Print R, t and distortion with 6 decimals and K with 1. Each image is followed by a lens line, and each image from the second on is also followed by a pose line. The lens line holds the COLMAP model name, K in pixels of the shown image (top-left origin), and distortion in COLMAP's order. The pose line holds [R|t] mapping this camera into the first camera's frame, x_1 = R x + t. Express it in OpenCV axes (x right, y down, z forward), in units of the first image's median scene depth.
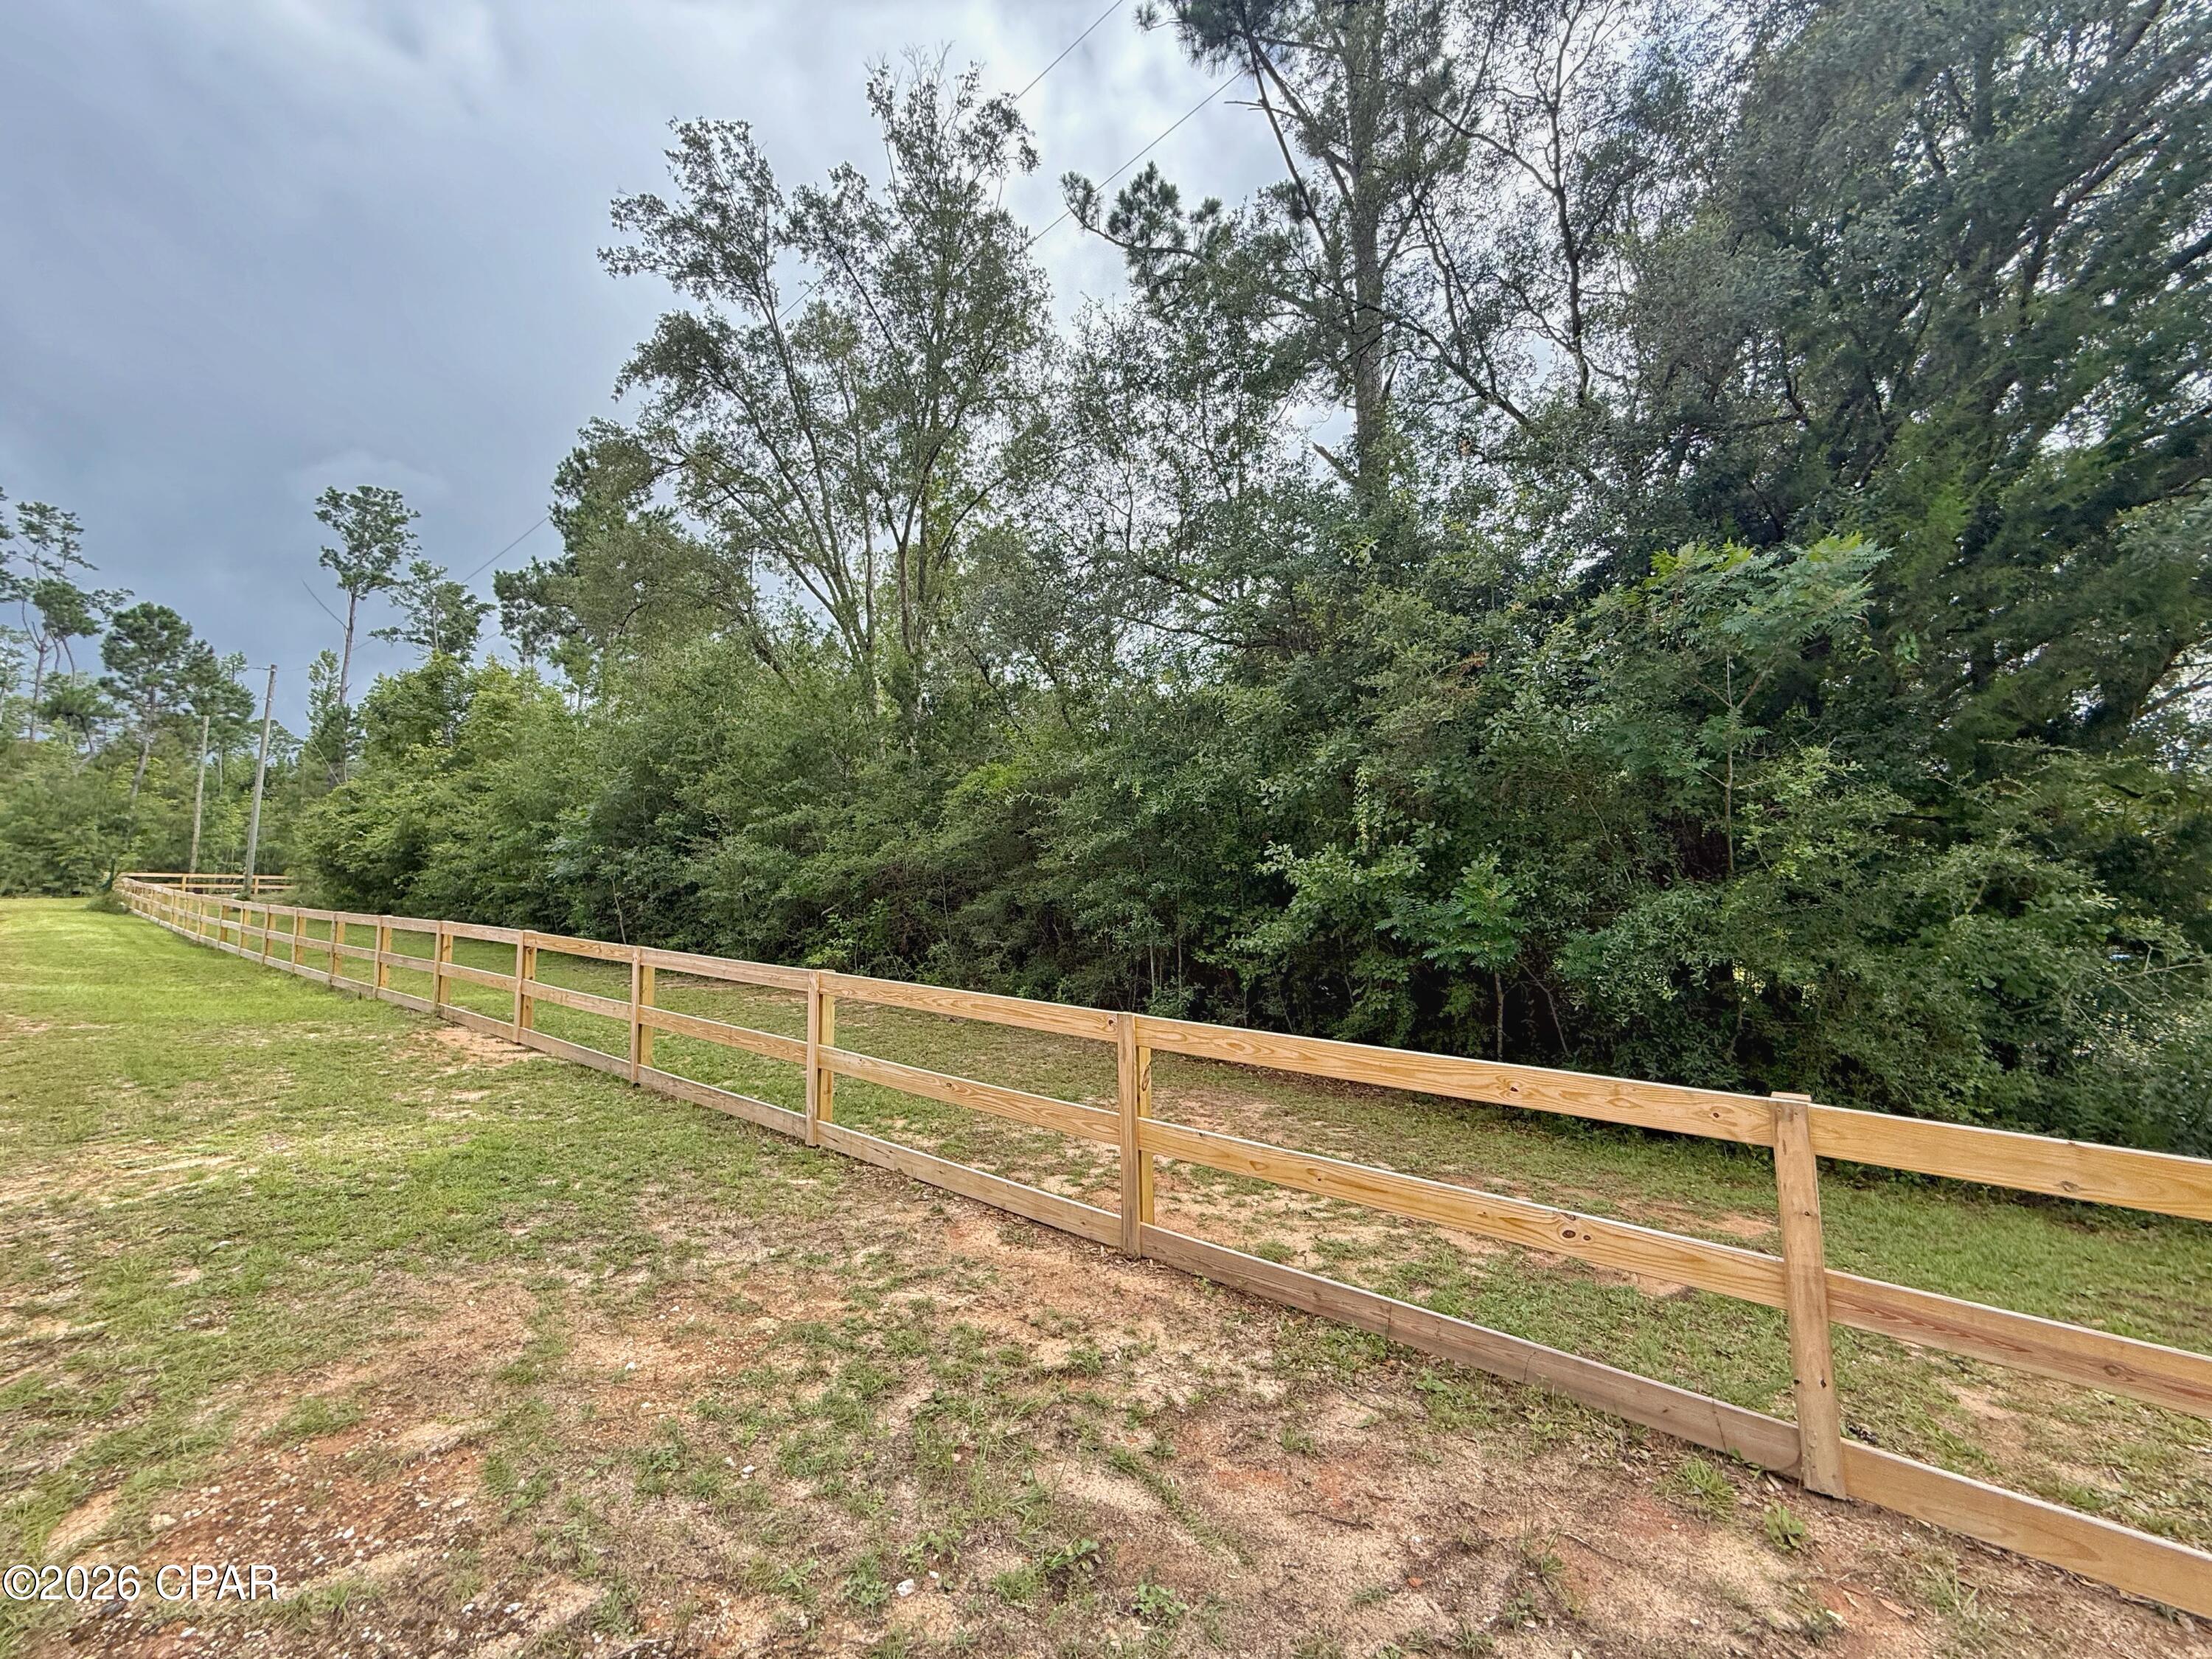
lens RADIAL K [[882.8, 0, 1105.3], [0, 882.8, 828.9], [0, 0, 1]] dist [0.001099, 0.000132]
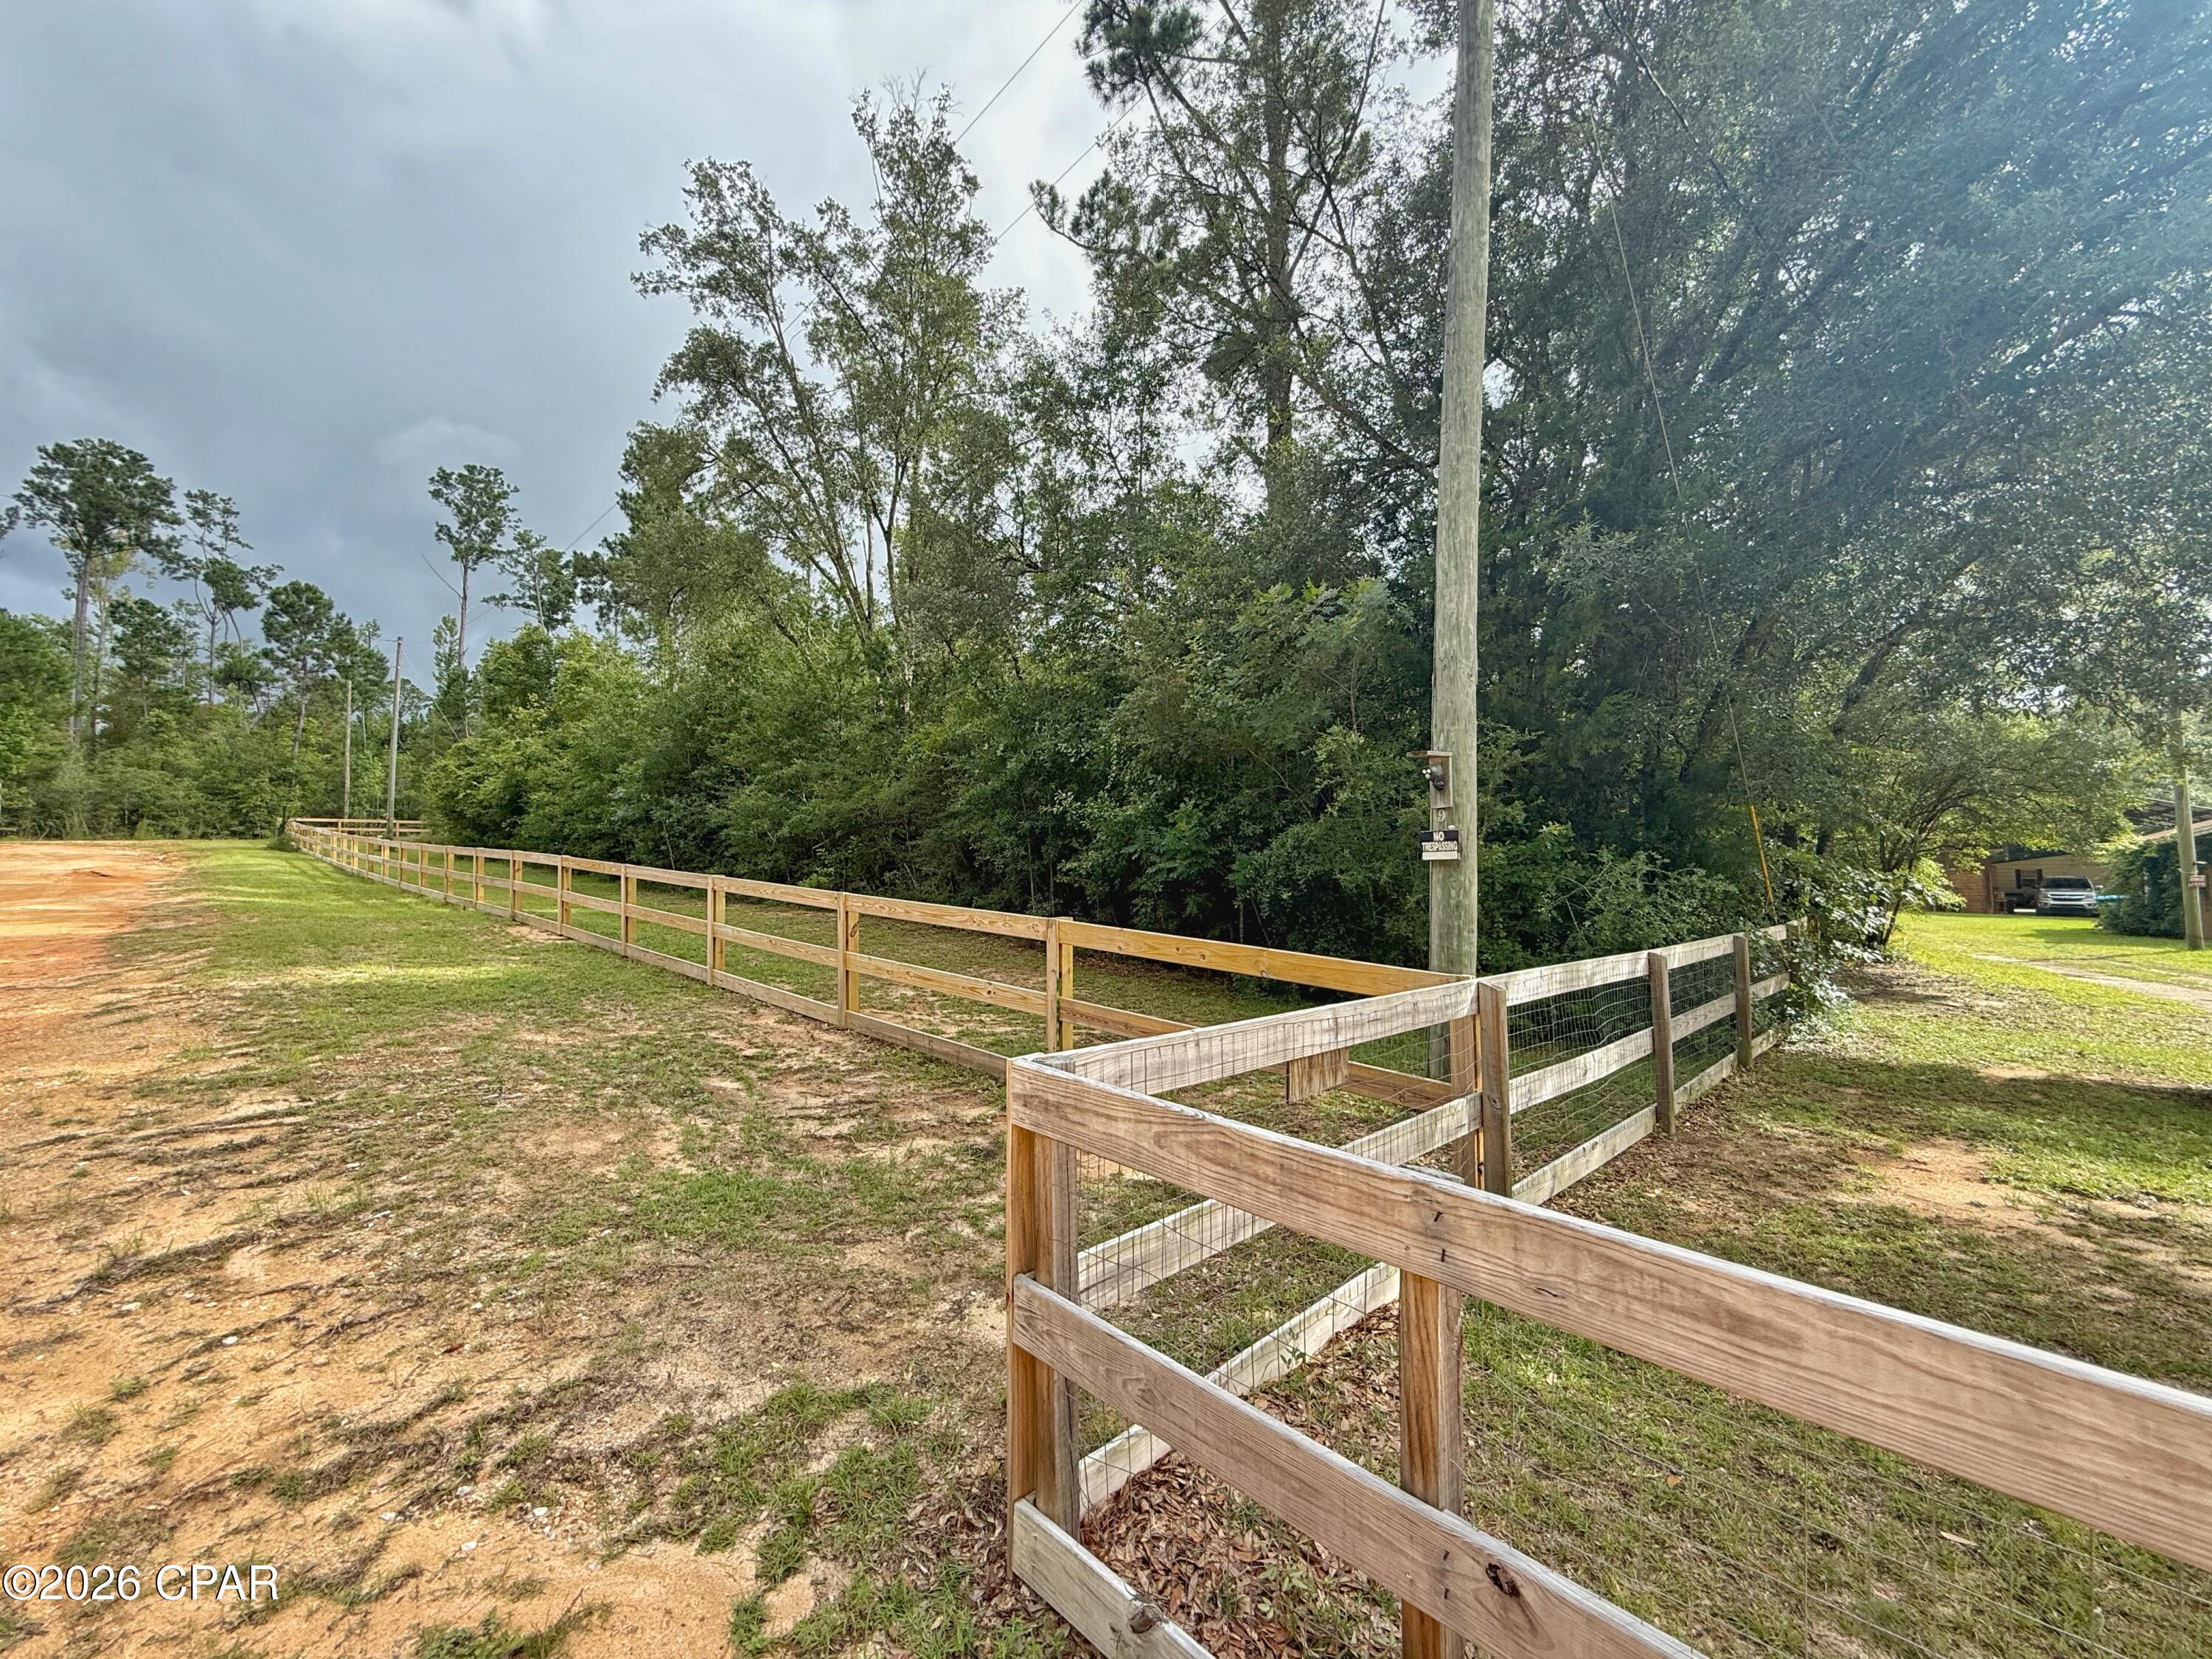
lens RADIAL K [[882.8, 0, 1107.1], [0, 882.8, 831.2], [0, 0, 1]] dist [0.001099, 0.000132]
pose [[0.995852, -0.000247, -0.090985, 0.100536], [0.006154, 0.997889, 0.064649, -0.002668], [0.090777, -0.064941, 0.993752, -0.094383]]
